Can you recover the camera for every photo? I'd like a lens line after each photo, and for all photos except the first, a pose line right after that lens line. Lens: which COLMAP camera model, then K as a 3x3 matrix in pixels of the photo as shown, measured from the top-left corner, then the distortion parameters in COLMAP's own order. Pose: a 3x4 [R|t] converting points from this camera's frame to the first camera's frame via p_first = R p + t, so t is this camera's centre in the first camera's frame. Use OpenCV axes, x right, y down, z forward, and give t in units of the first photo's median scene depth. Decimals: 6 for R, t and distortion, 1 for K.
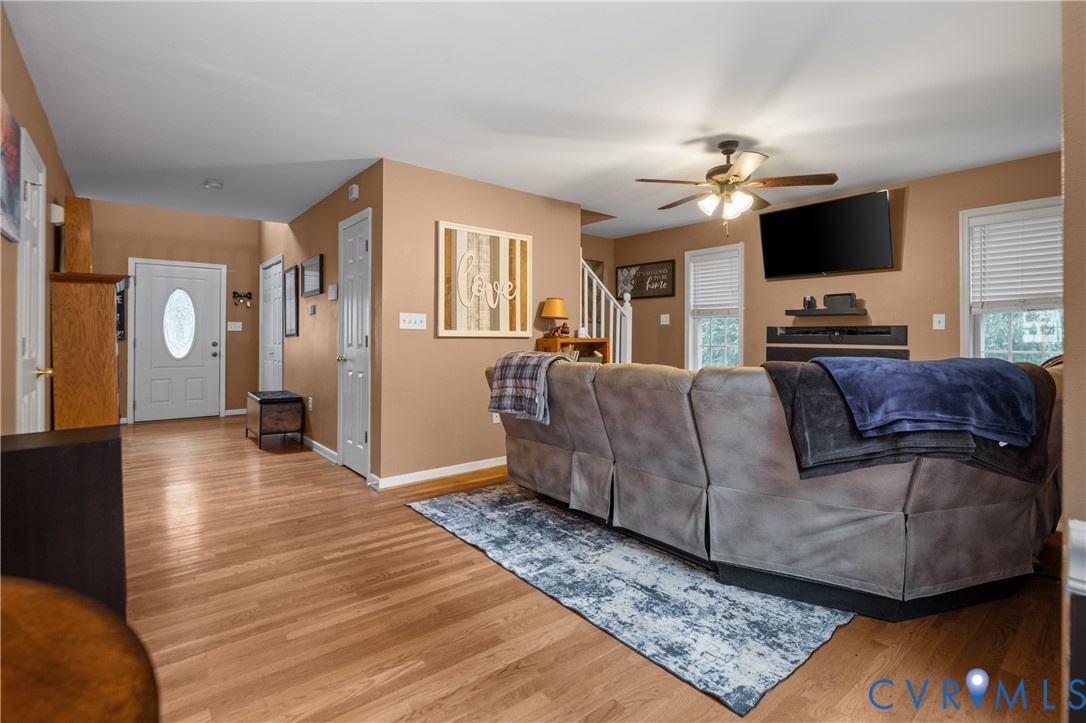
lens RADIAL K [[507.1, 0, 562.1], [0, 507.1, 334.4], [0, 0, 1]] dist [-0.002240, -0.000678]
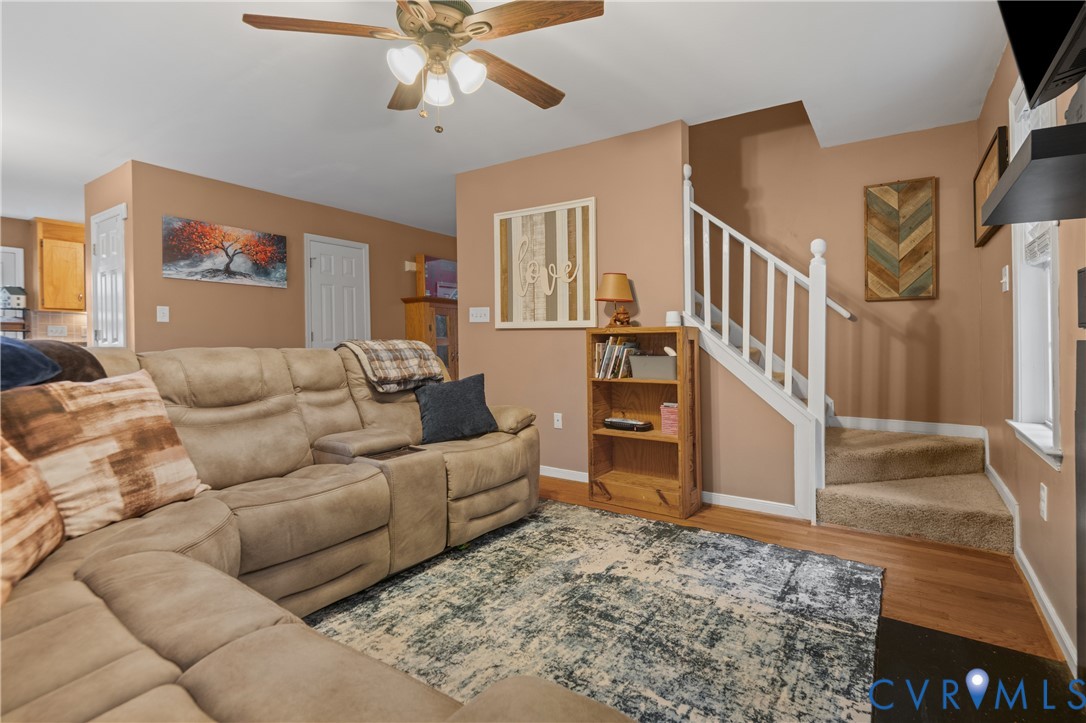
lens RADIAL K [[505.7, 0, 559.8], [0, 505.7, 344.4], [0, 0, 1]] dist [0.004114, -0.007436]
pose [[0.291133, 0.007913, -0.956650, 1.050777], [0.005473, 0.999936, 0.009936, 0.036562], [0.956667, -0.008128, 0.291071, 1.145381]]
